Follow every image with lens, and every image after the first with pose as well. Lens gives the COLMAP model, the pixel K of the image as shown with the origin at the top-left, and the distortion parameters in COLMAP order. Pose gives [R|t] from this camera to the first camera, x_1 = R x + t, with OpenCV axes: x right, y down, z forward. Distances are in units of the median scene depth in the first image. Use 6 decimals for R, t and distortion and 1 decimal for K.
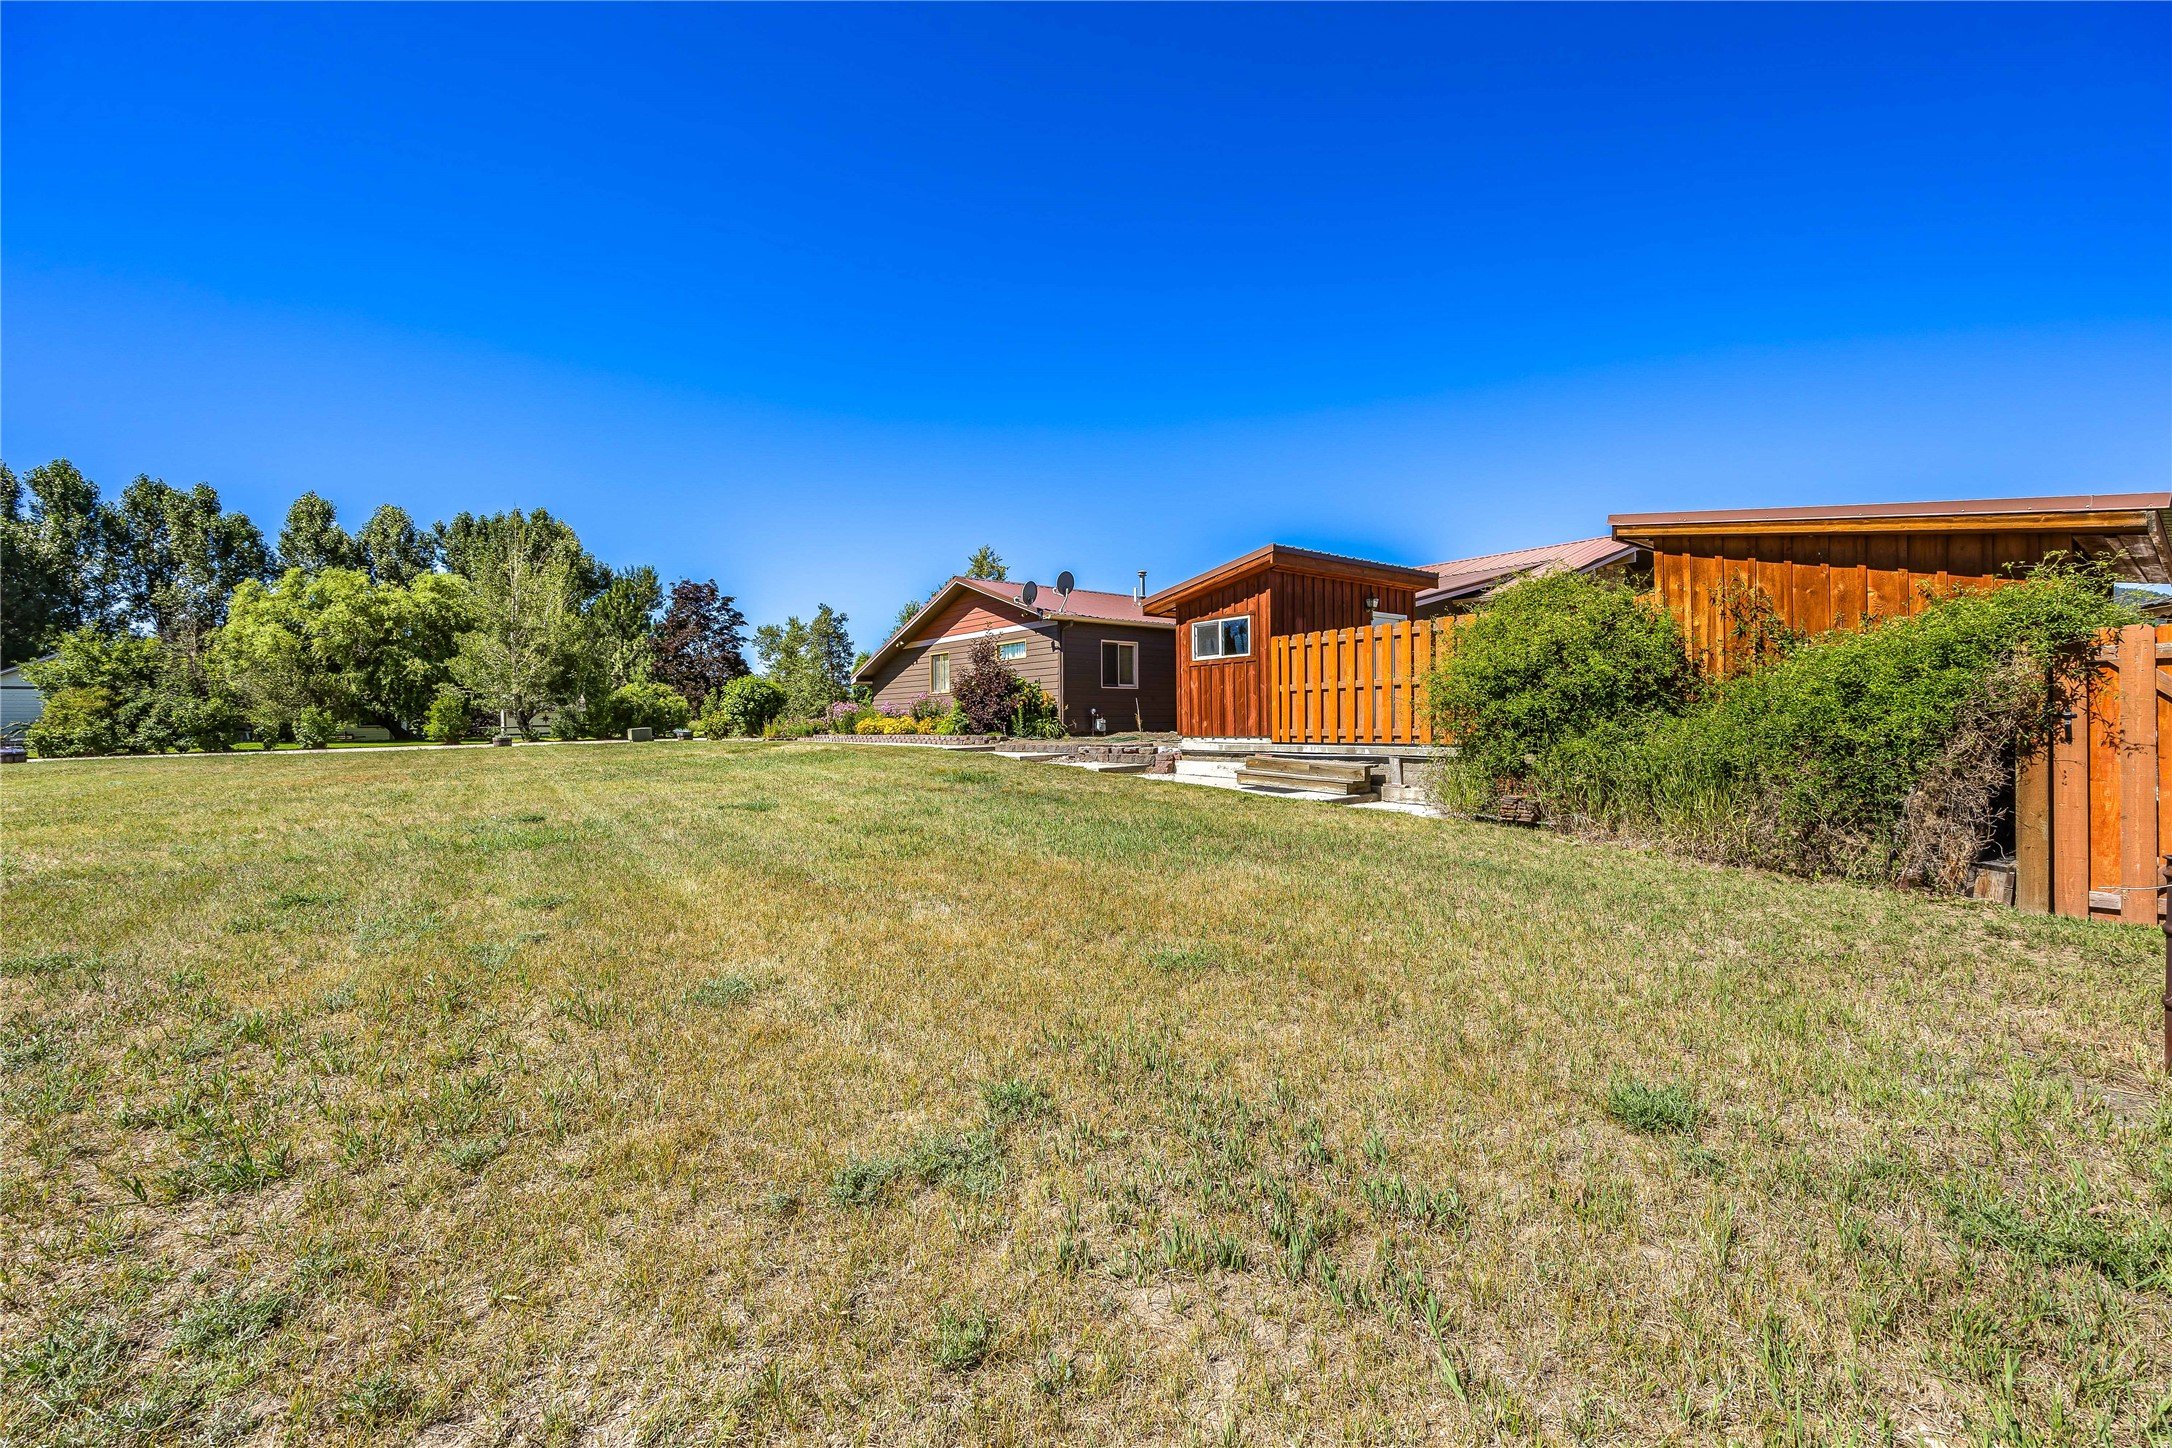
lens RADIAL K [[849.2, 0, 1085.9], [0, 849.2, 720.1], [0, 0, 1]] dist [-0.000217, 0.000033]
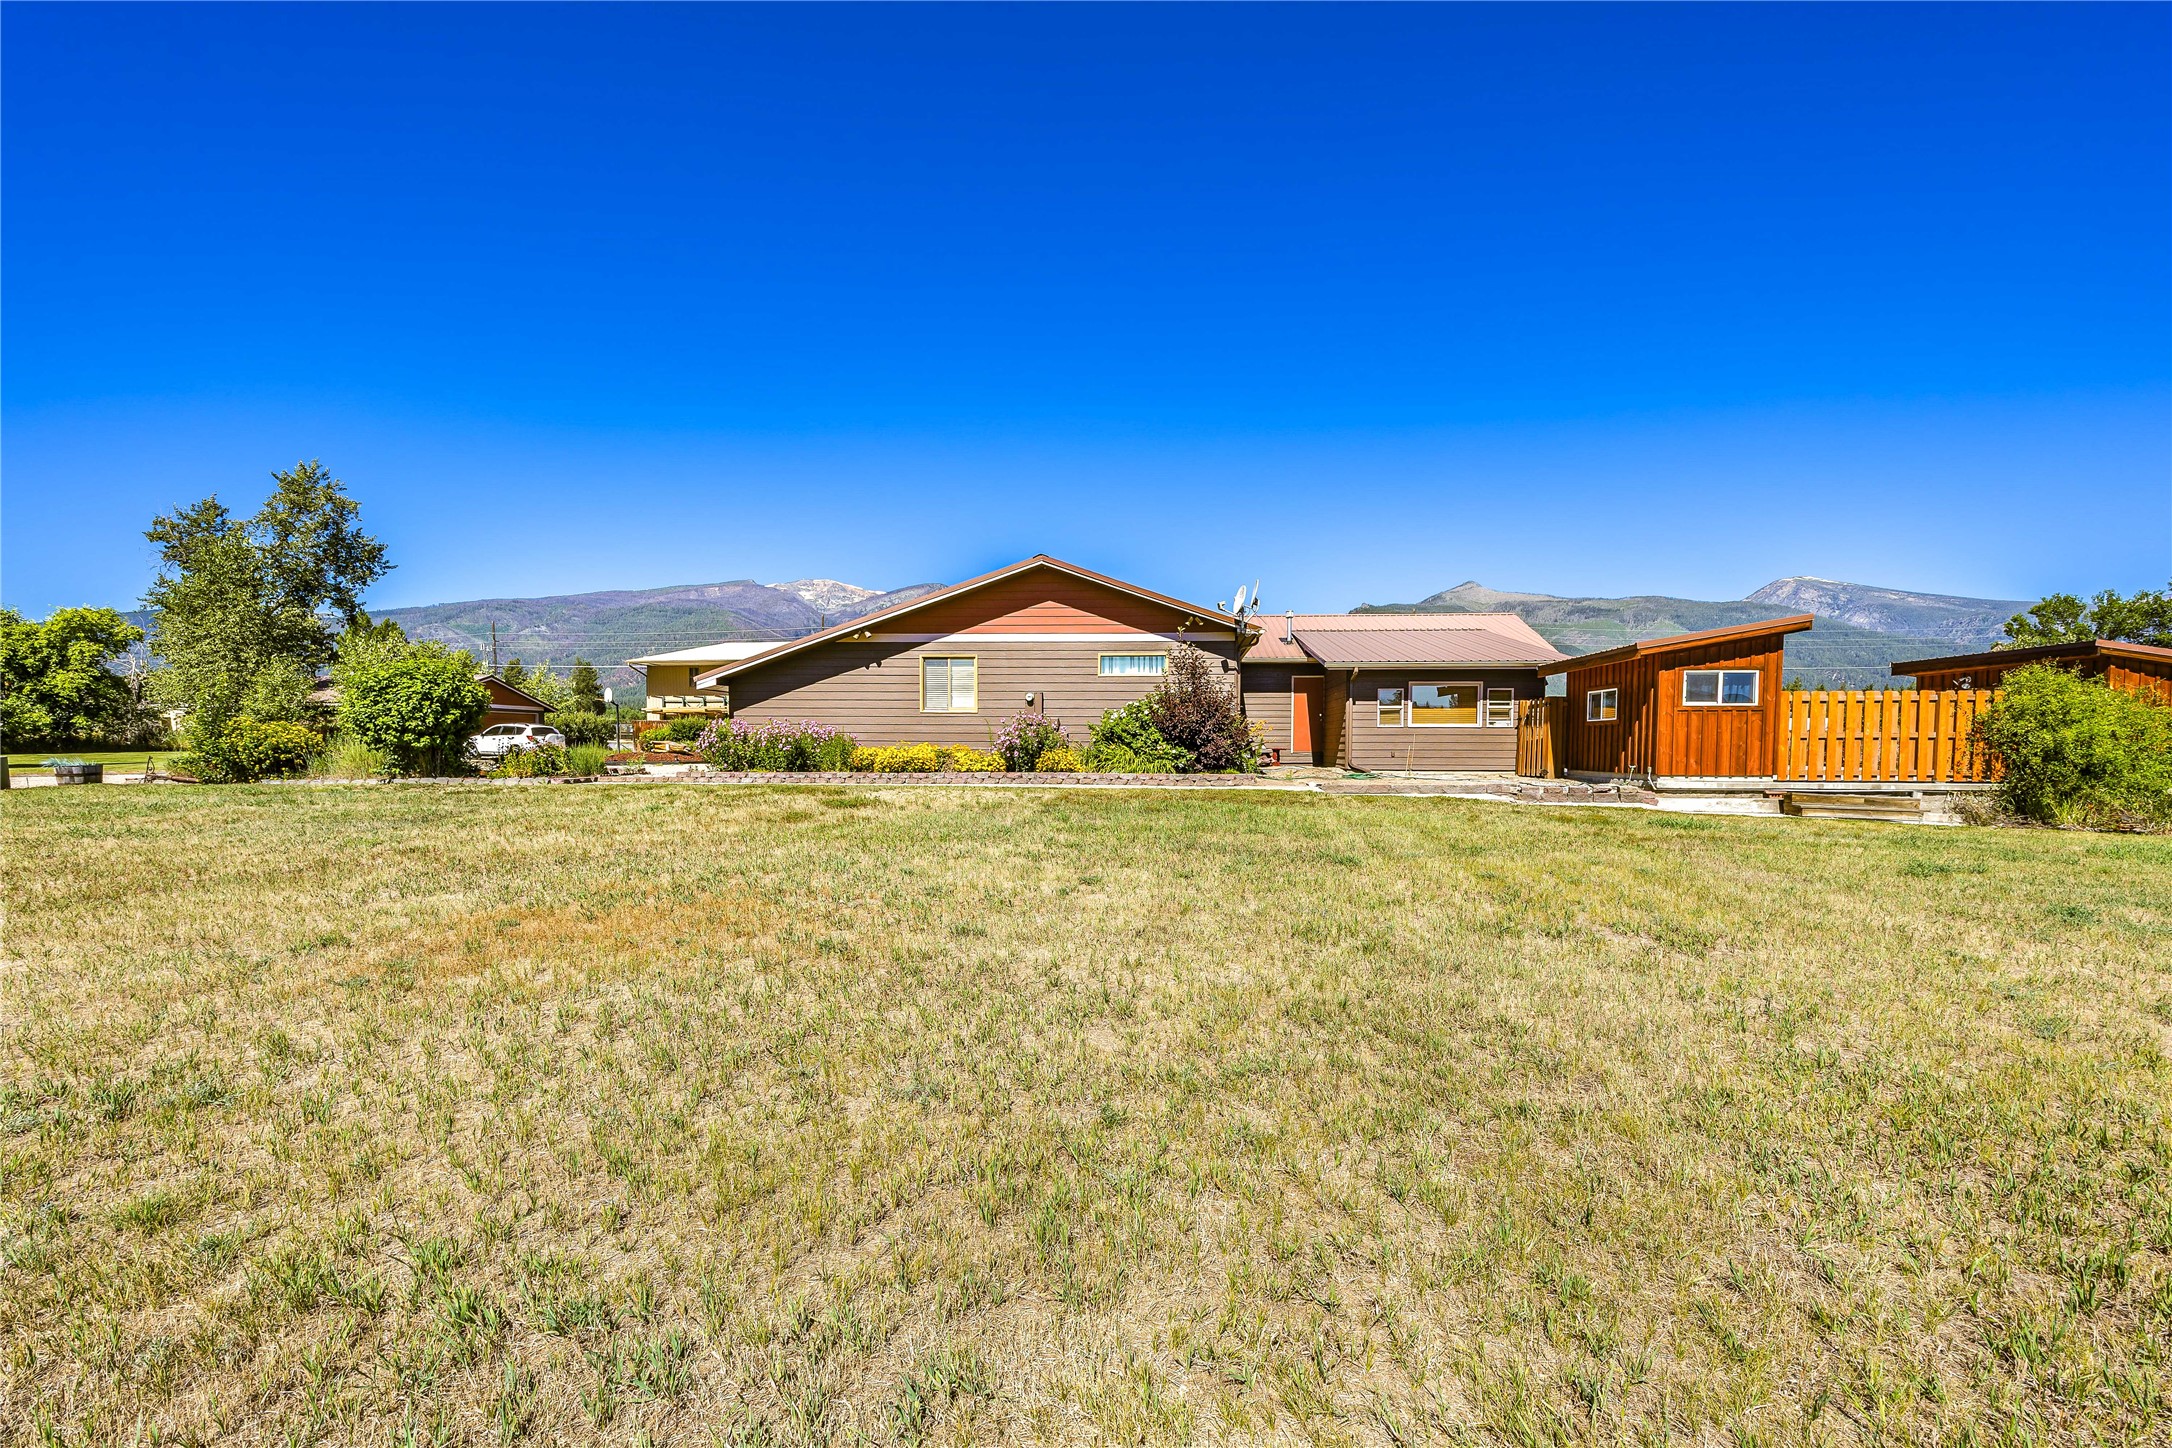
lens RADIAL K [[849.2, 0, 1086.2], [0, 849.2, 739.1], [0, 0, 1]] dist [-0.000217, 0.000033]
pose [[0.664477, 0.014423, 0.747170, -1.219475], [-0.011183, 0.999894, -0.009356, -0.008831], [-0.747225, -0.002138, 0.664568, 0.878706]]
